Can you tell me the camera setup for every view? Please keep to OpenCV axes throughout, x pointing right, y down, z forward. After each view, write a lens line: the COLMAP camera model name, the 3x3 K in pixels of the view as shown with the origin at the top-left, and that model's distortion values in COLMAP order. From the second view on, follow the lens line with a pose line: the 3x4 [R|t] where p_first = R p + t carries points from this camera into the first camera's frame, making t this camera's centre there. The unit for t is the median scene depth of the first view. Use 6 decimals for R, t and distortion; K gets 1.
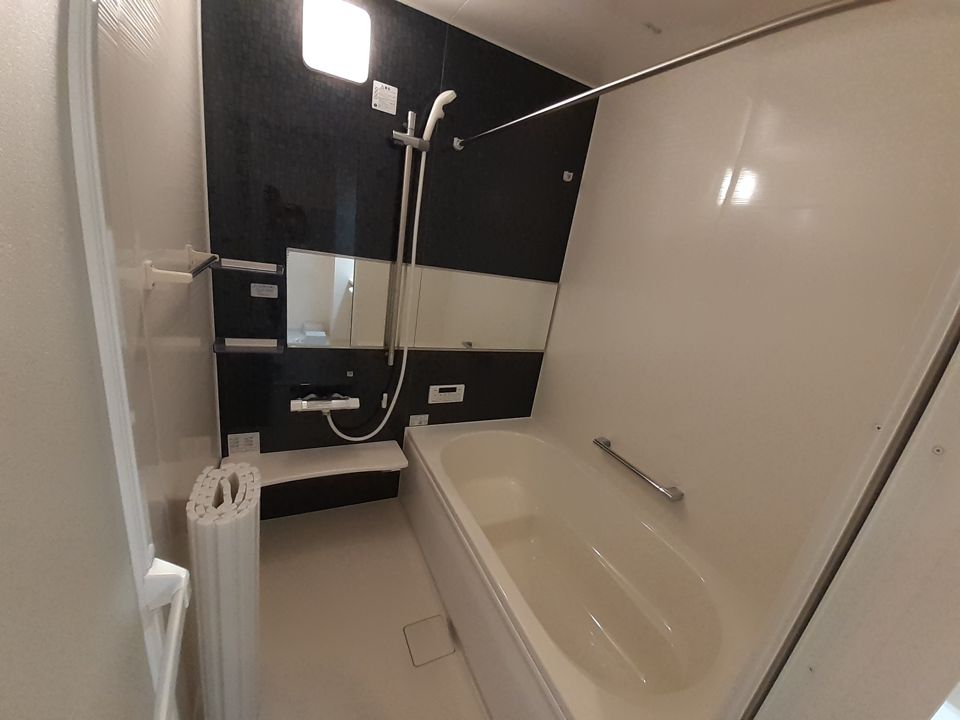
lens RADIAL K [[371.0, 0, 480.0], [0, 371.0, 360.0], [0, 0, 1]] dist [0.001866, 0.000020]
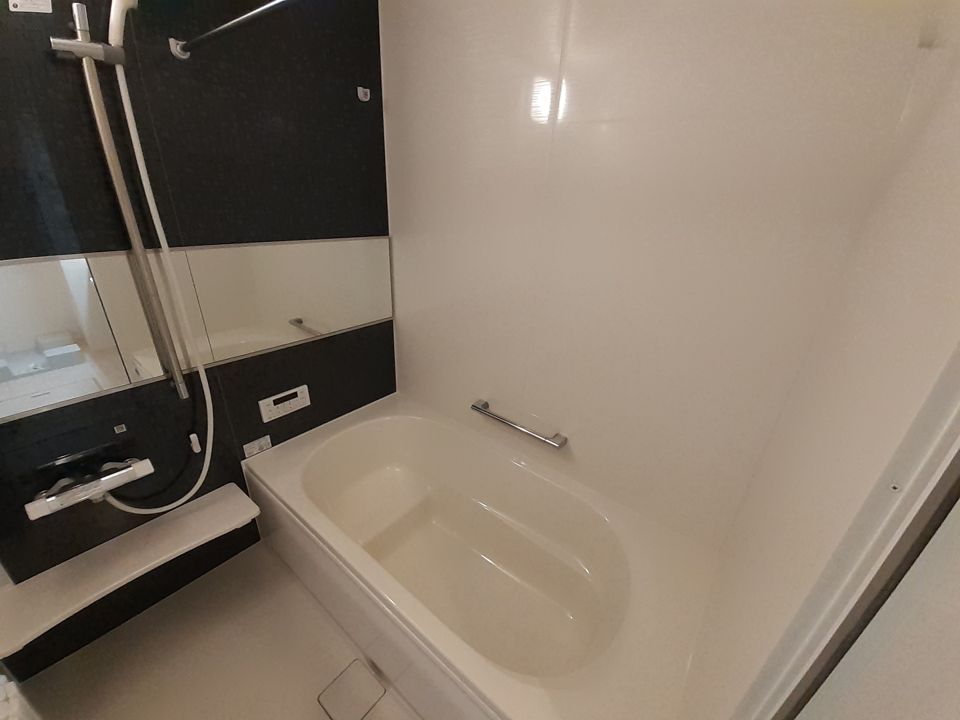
lens RADIAL K [[377.5, 0, 480.0], [0, 377.5, 360.0], [0, 0, 1]] dist [0.027449, -0.022751]
pose [[0.896290, -0.275558, 0.347464, 0.027824], [0.215716, 0.955480, 0.201305, -0.077541], [-0.387467, -0.105475, 0.915830, 0.131072]]
